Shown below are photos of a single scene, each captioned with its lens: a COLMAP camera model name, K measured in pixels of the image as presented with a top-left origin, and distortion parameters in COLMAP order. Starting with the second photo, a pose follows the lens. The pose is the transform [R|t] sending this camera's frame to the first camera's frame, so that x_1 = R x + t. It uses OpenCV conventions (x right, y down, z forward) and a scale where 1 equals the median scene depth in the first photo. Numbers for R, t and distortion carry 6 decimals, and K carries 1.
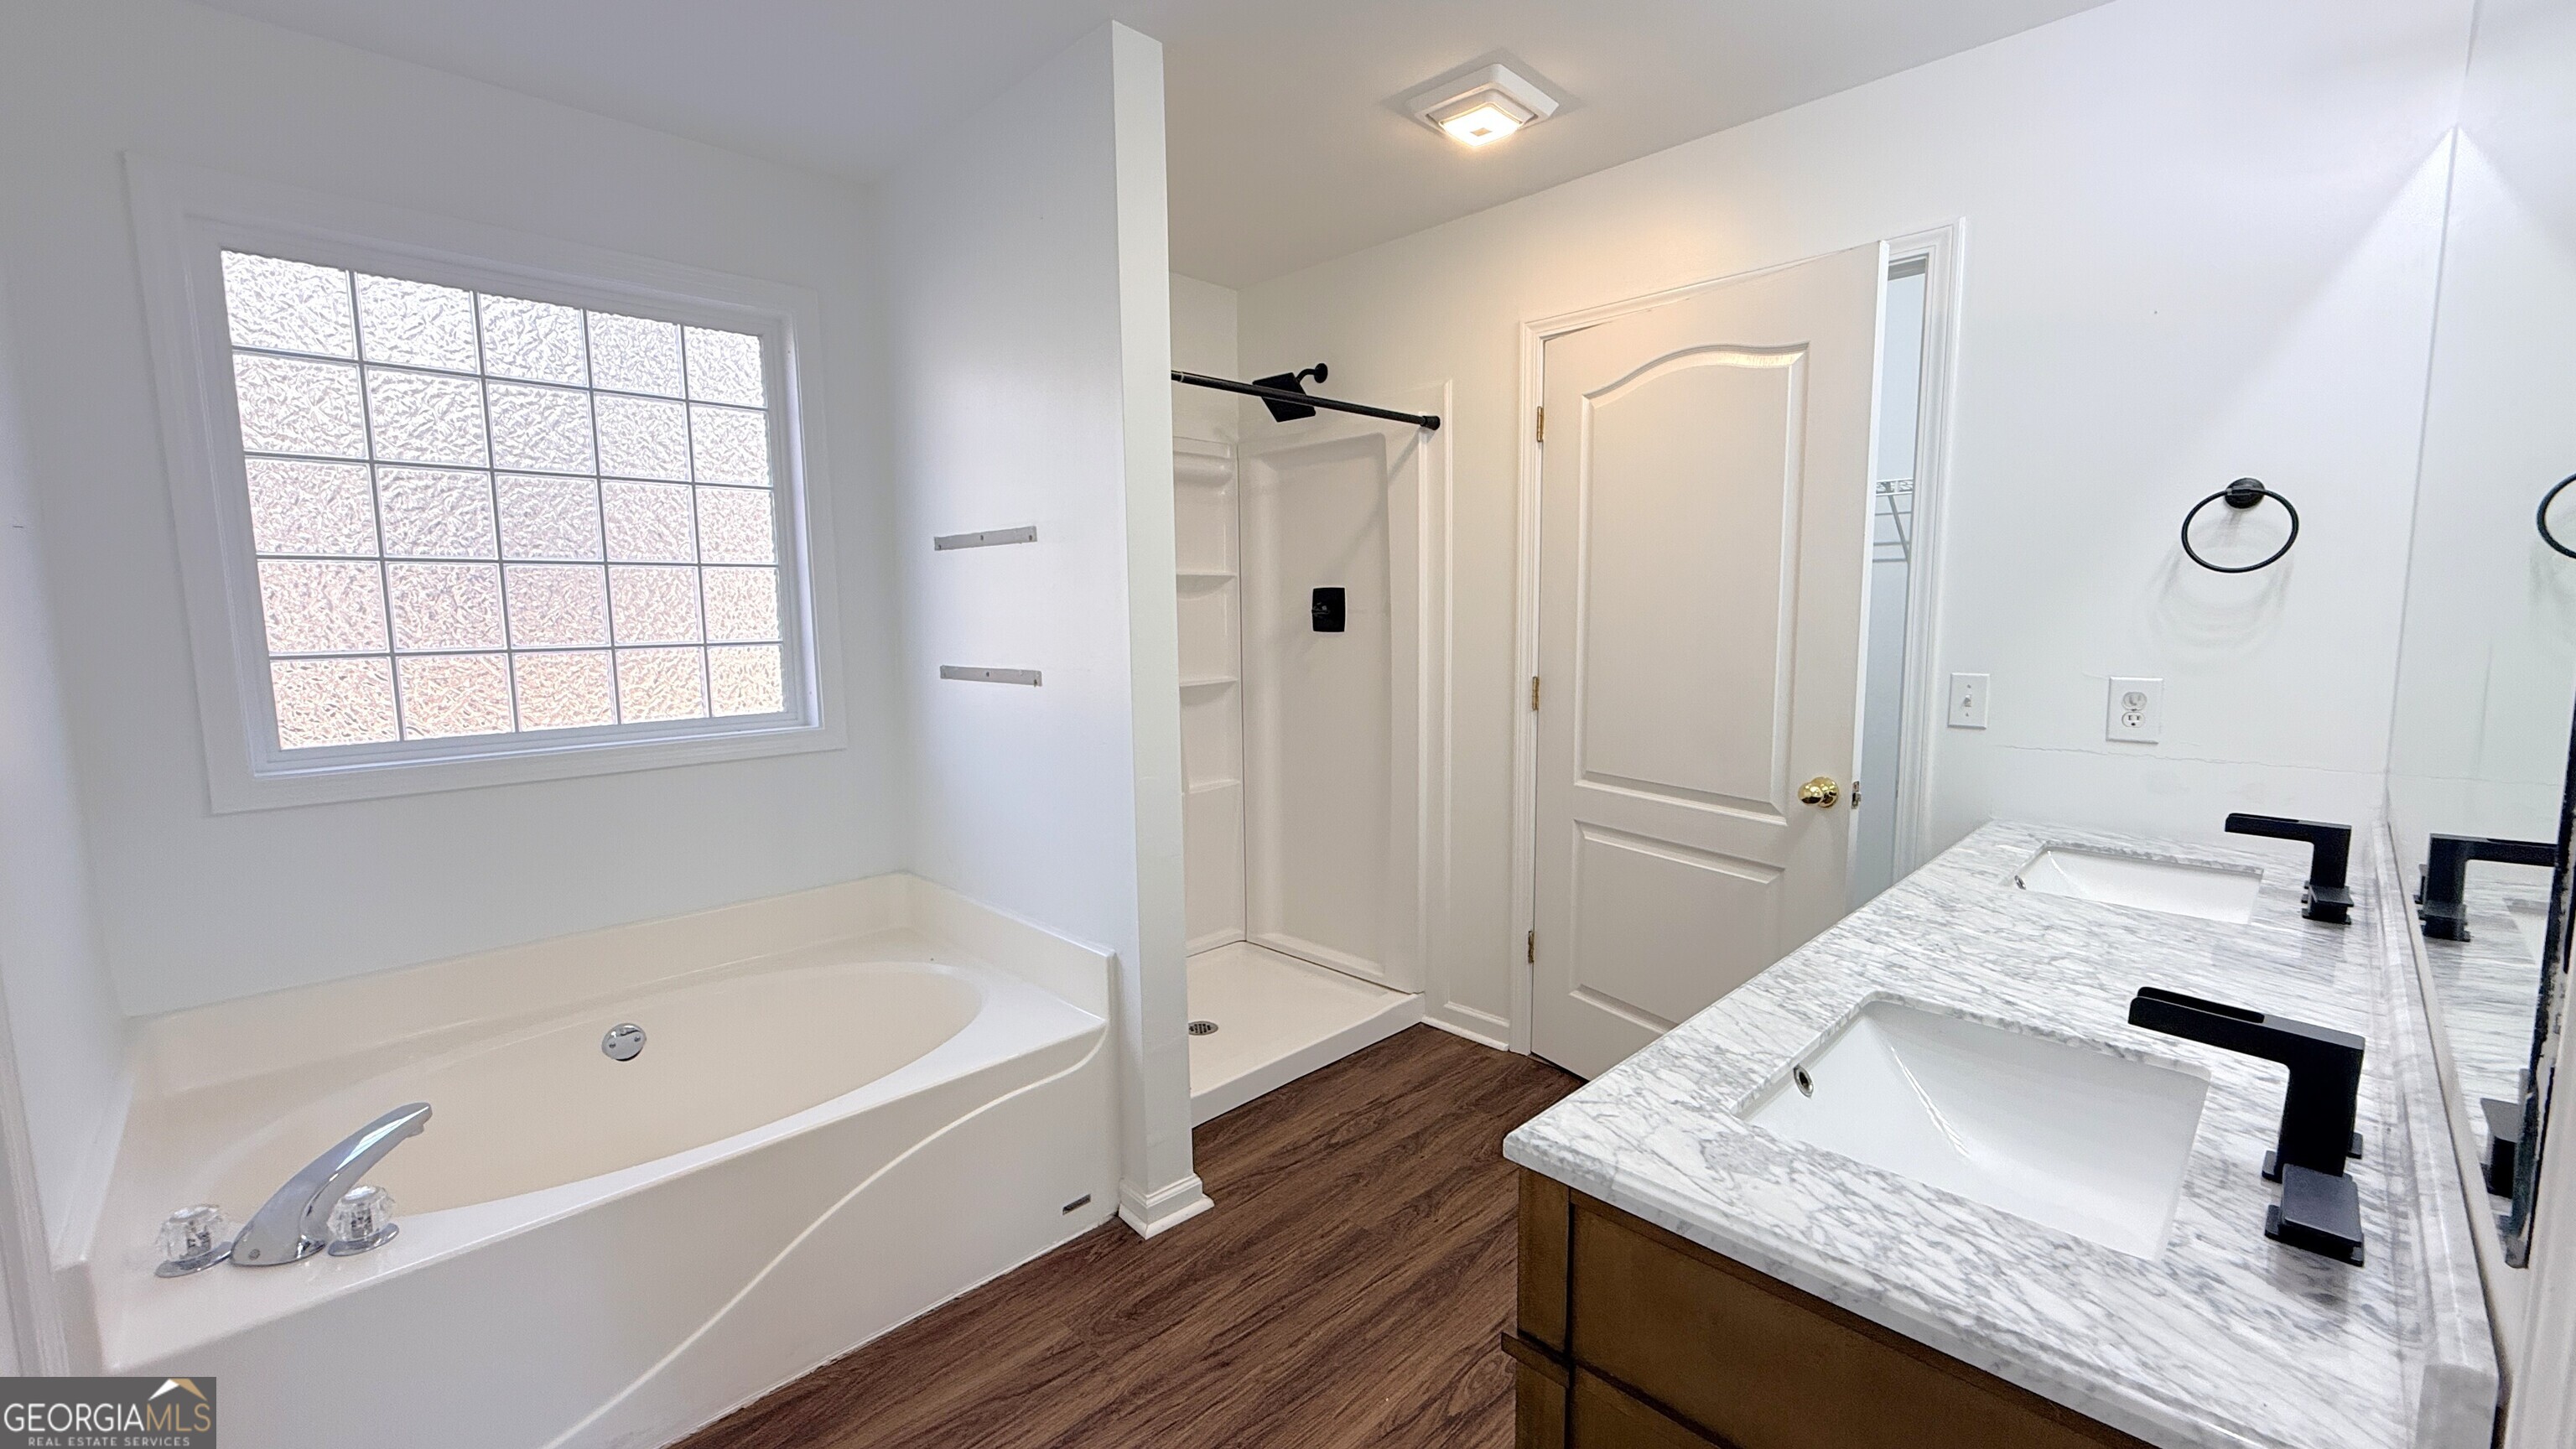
lens RADIAL K [[1025.5, 0, 1294.0], [0, 1025.5, 720.3], [0, 0, 1]] dist [-0.008203, 0.000332]
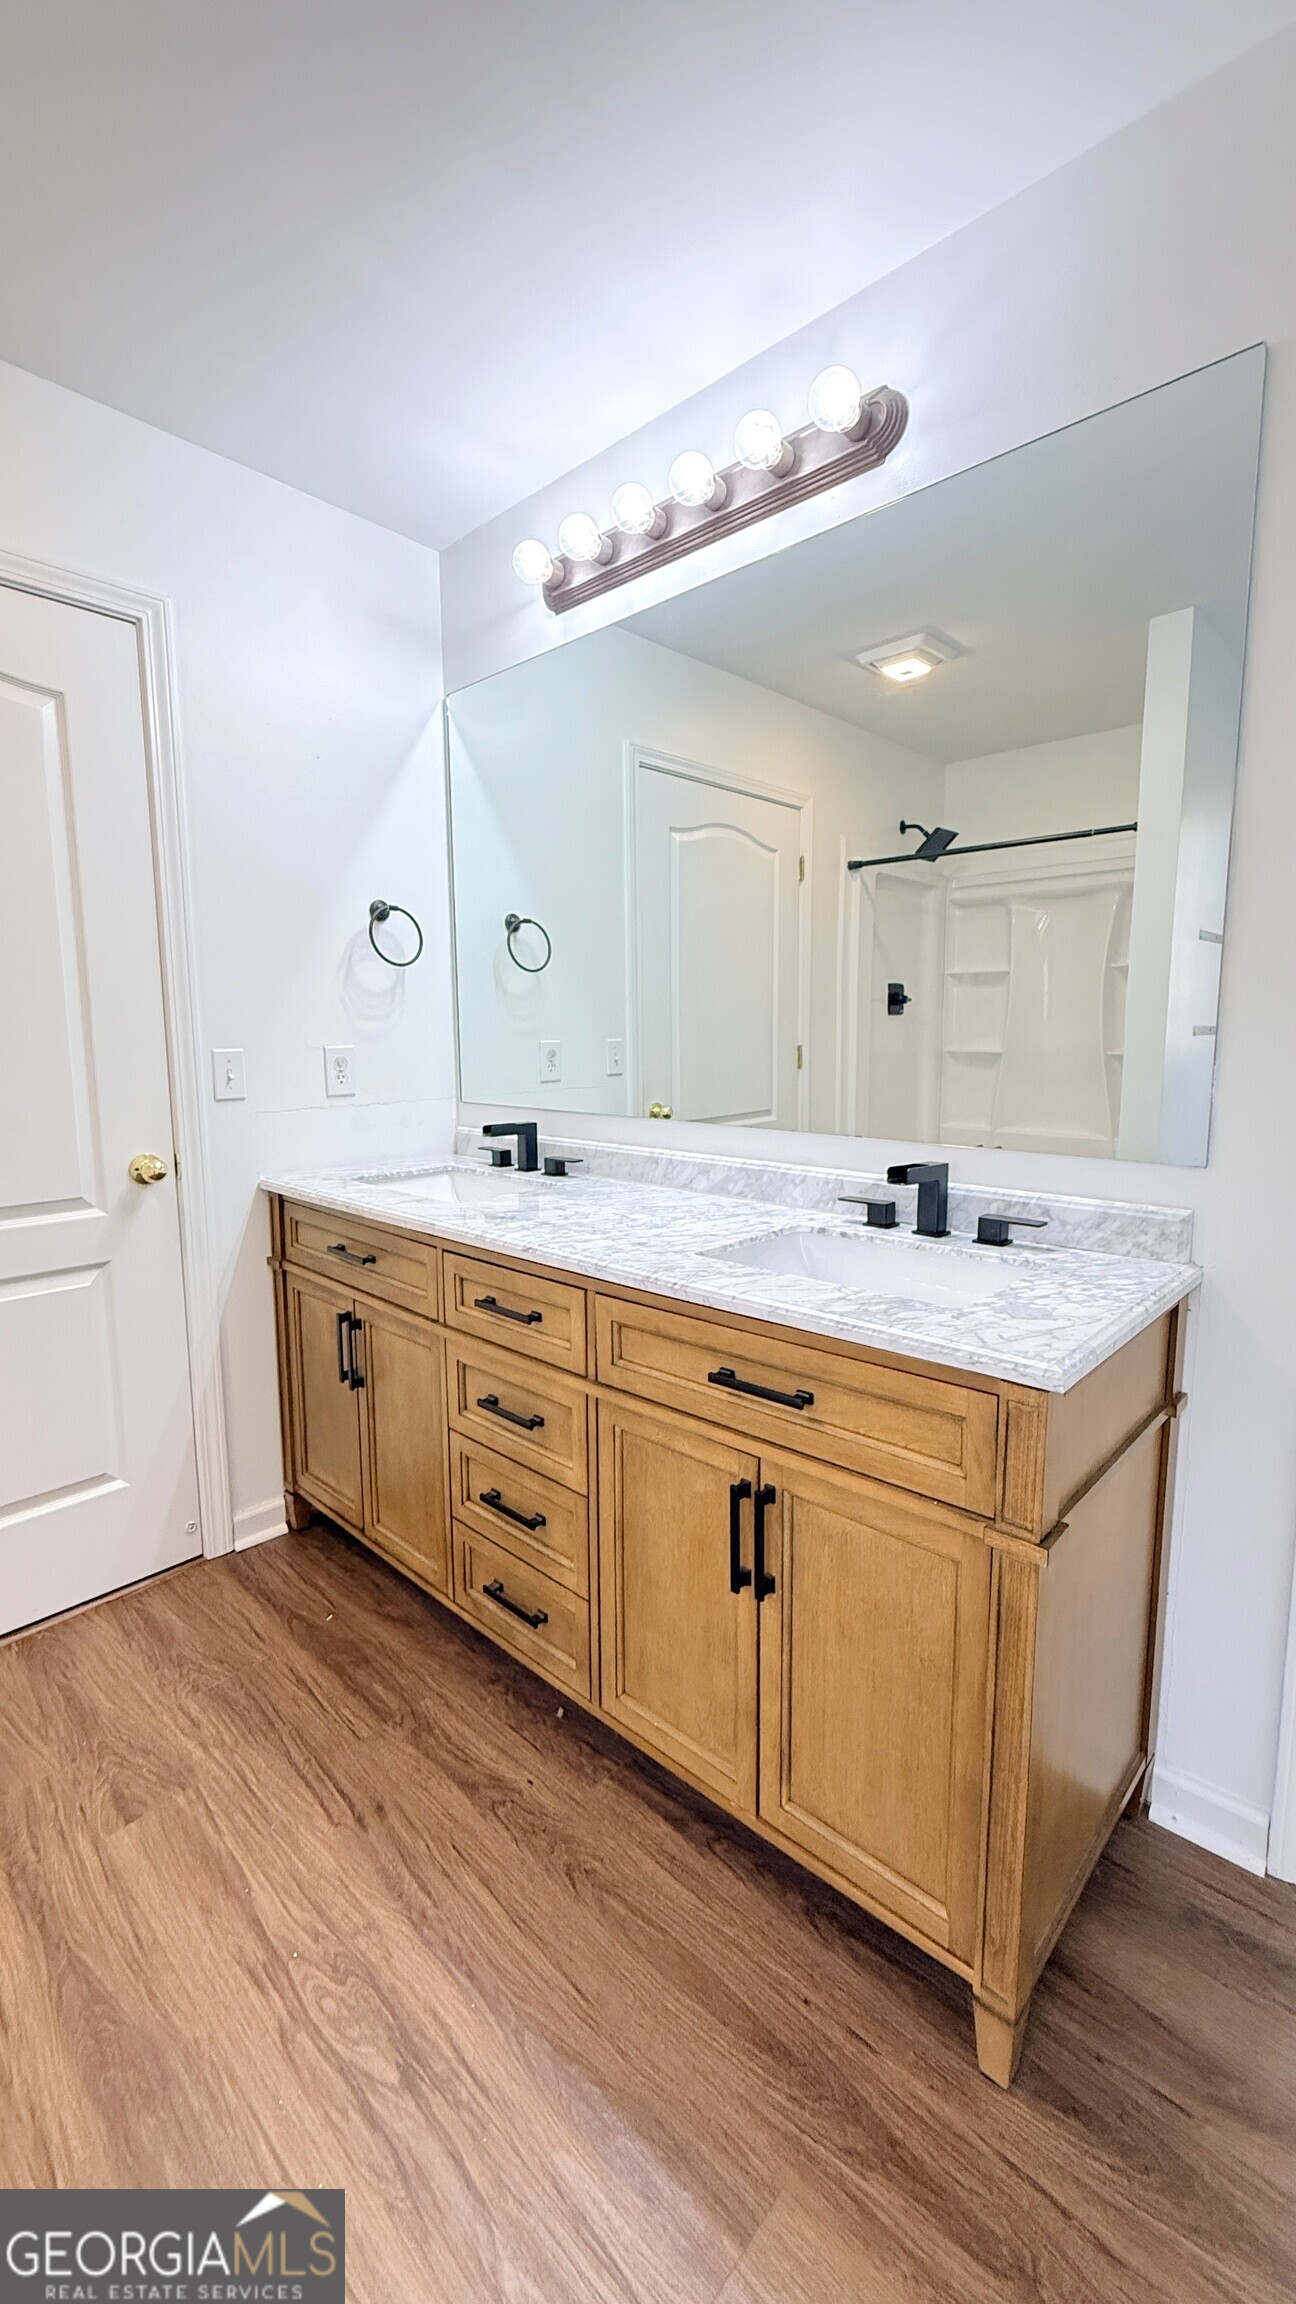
lens RADIAL K [[917.3, 0, 645.1], [0, 917.3, 1158.7], [0, 0, 1]] dist [-0.008203, 0.000332]
pose [[-0.030447, -0.128961, 0.991182, -0.393256], [0.121622, 0.983796, 0.131736, -0.008040], [-0.992109, 0.124560, -0.014269, 0.761695]]
